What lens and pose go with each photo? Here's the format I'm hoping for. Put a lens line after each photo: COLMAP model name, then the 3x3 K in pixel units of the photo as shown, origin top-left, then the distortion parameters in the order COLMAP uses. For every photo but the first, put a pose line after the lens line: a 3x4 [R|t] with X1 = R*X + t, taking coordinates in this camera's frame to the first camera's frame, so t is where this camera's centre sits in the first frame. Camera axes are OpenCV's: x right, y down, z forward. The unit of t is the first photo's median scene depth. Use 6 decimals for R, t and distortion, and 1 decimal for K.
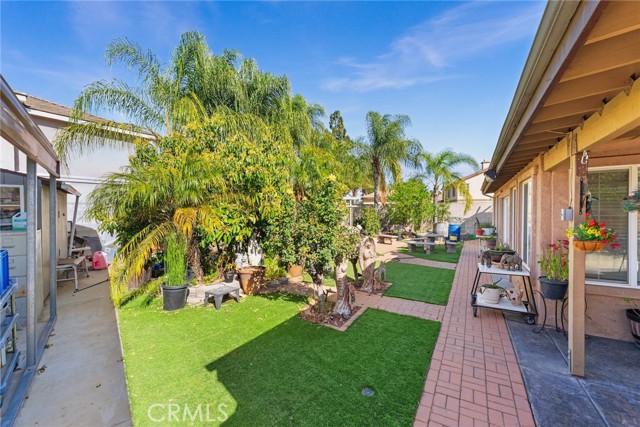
lens RADIAL K [[262.9, 0, 316.6], [0, 262.9, 211.8], [0, 0, 1]] dist [-0.000135, -0.000087]
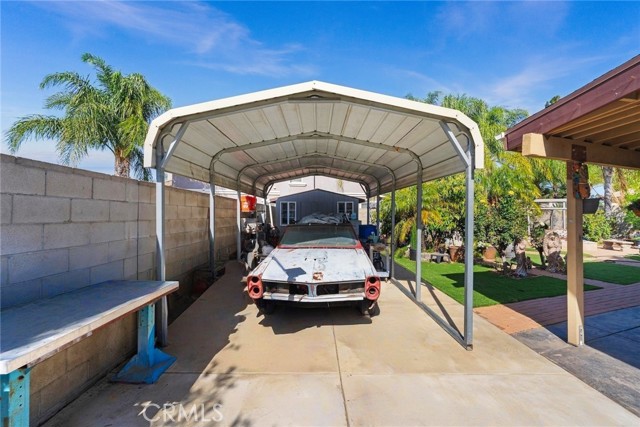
lens RADIAL K [[262.9, 0, 316.6], [0, 262.9, 211.8], [0, 0, 1]] dist [-0.000135, -0.000087]
pose [[0.773227, -0.003090, -0.634121, 0.125145], [-0.005492, 0.999918, -0.011569, 0.017424], [0.634105, 0.012428, 0.773147, -0.860359]]
